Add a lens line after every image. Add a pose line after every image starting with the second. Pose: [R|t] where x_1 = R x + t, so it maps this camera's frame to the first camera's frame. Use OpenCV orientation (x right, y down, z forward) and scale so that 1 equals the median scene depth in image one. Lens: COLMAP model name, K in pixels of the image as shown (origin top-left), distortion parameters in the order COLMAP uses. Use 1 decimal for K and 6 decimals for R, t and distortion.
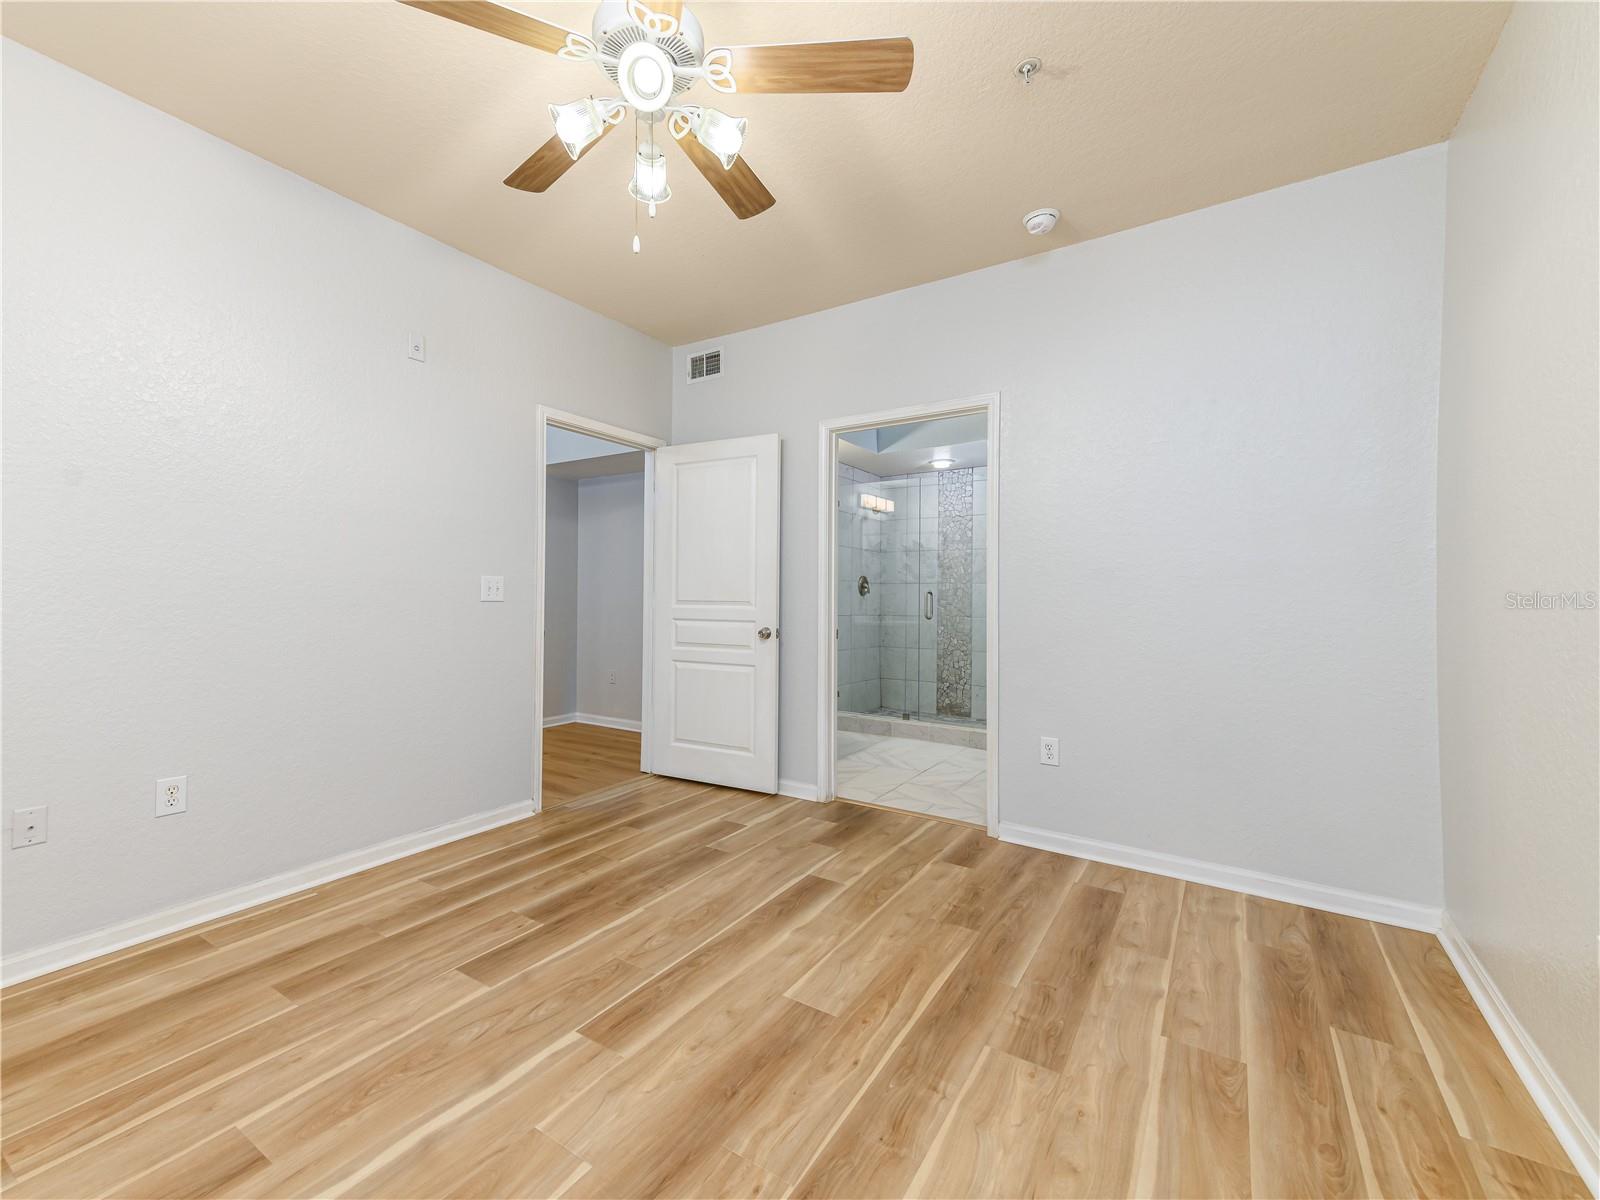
lens RADIAL K [[660.1, 0, 785.1], [0, 660.1, 599.0], [0, 0, 1]] dist [-0.004598, 0.000318]
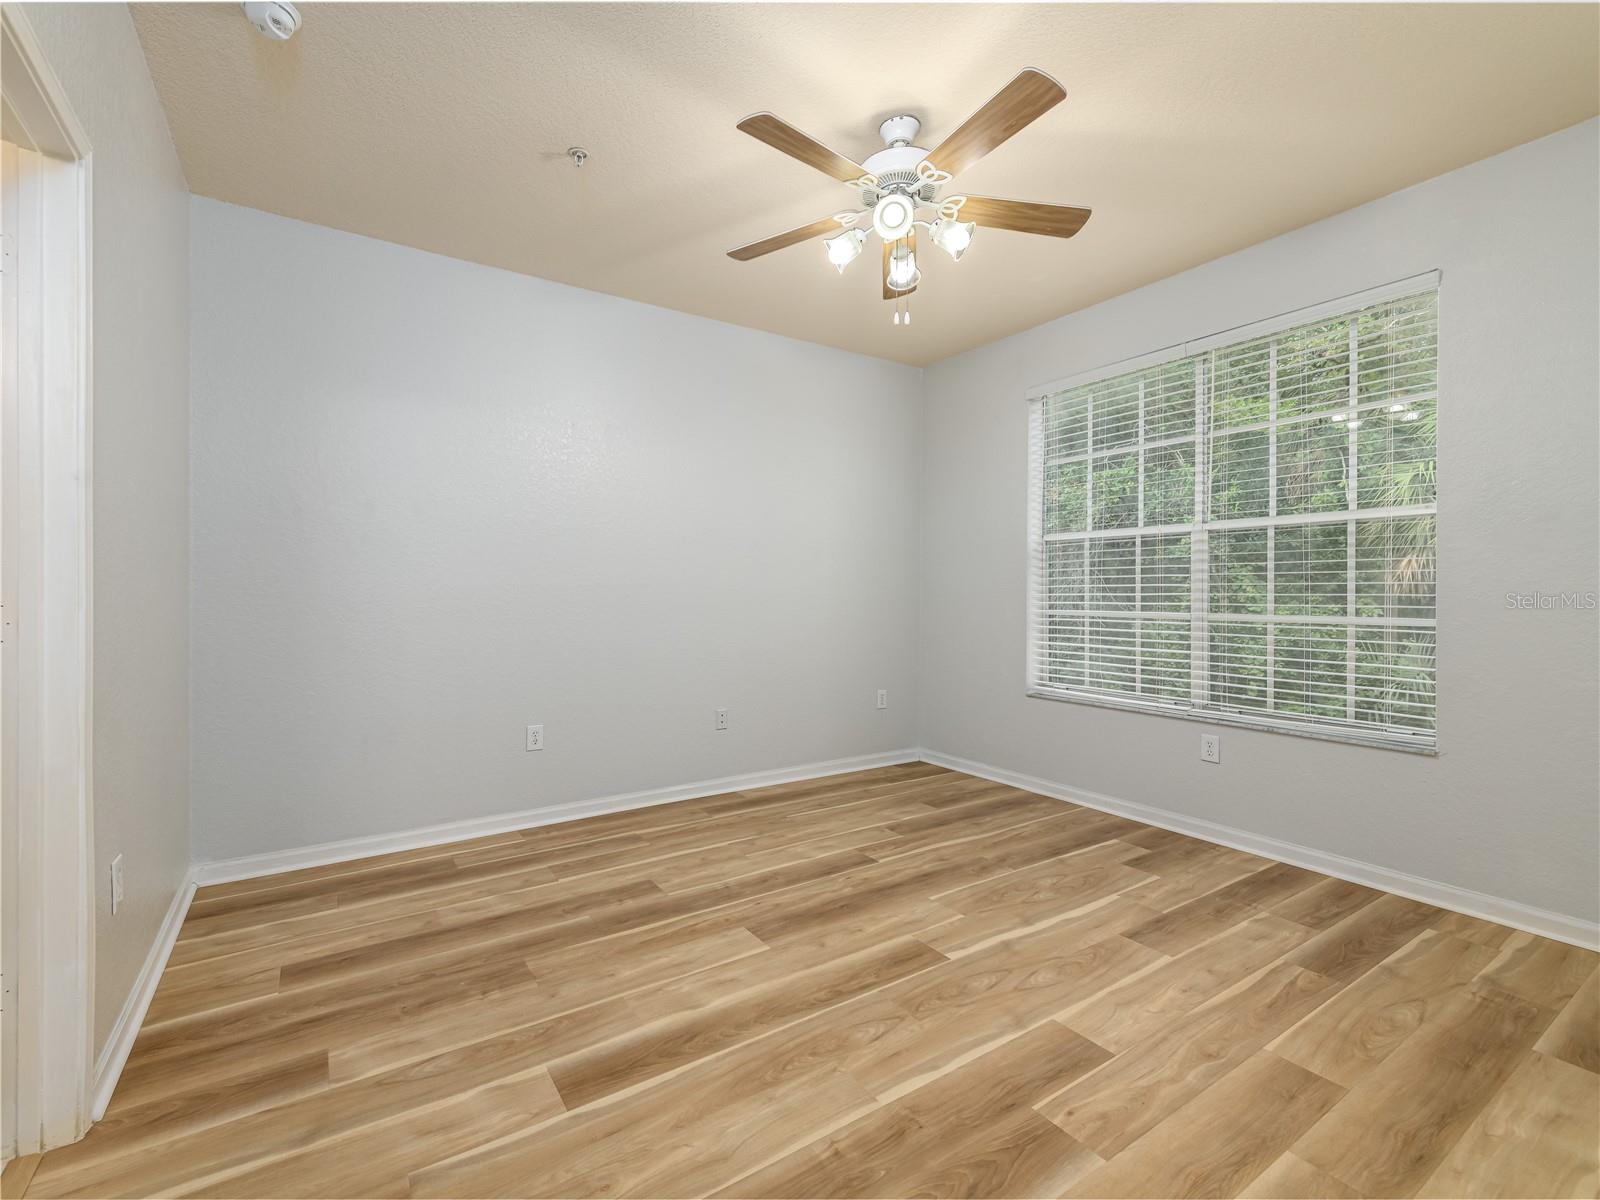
lens RADIAL K [[706.2, 0, 795.8], [0, 706.2, 587.9], [0, 0, 1]] dist [0.009774, -0.003247]
pose [[-0.919043, -0.009086, 0.394052, -0.470519], [-0.008659, 0.999958, 0.002861, -0.011976], [-0.394062, -0.000783, -0.919084, 1.924318]]
